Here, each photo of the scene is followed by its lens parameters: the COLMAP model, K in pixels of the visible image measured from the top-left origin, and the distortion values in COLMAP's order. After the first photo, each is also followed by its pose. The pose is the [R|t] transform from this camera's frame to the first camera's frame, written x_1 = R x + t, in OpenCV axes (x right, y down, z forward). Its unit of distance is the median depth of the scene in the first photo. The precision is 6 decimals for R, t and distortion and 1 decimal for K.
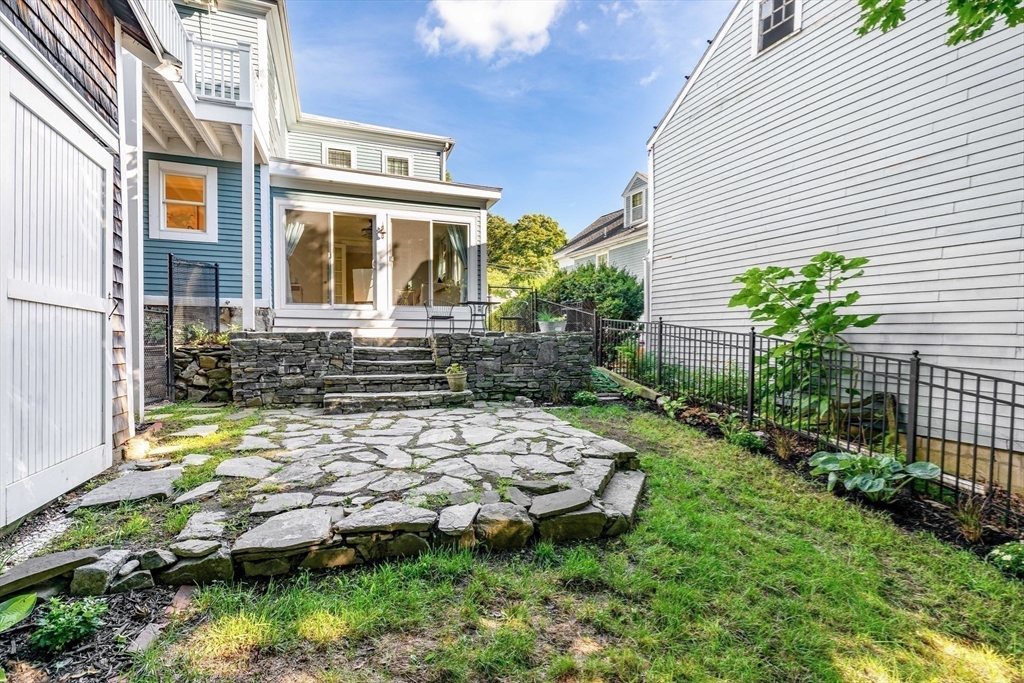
lens RADIAL K [[472.0, 0, 509.5], [0, 472.0, 340.4], [0, 0, 1]] dist [-0.021616, 0.000383]
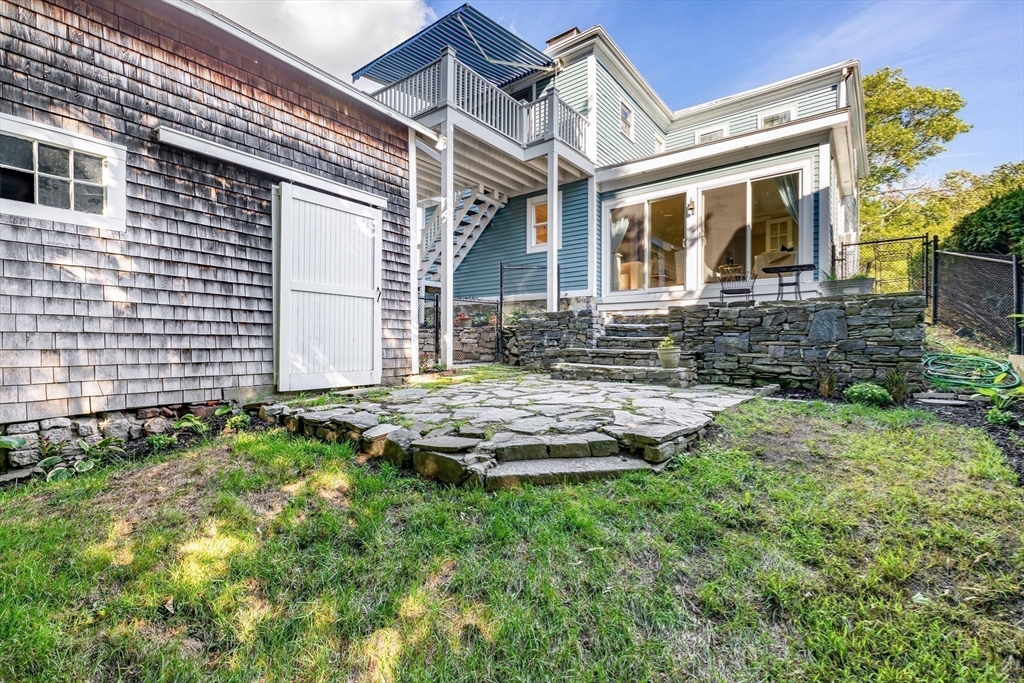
lens RADIAL K [[472.0, 0, 512.8], [0, 472.0, 341.7], [0, 0, 1]] dist [-0.021616, 0.000383]
pose [[0.476514, -0.000040, -0.879167, 0.474555], [-0.001830, 0.999998, -0.001037, 0.051563], [0.879165, 0.002103, 0.476513, 0.273663]]
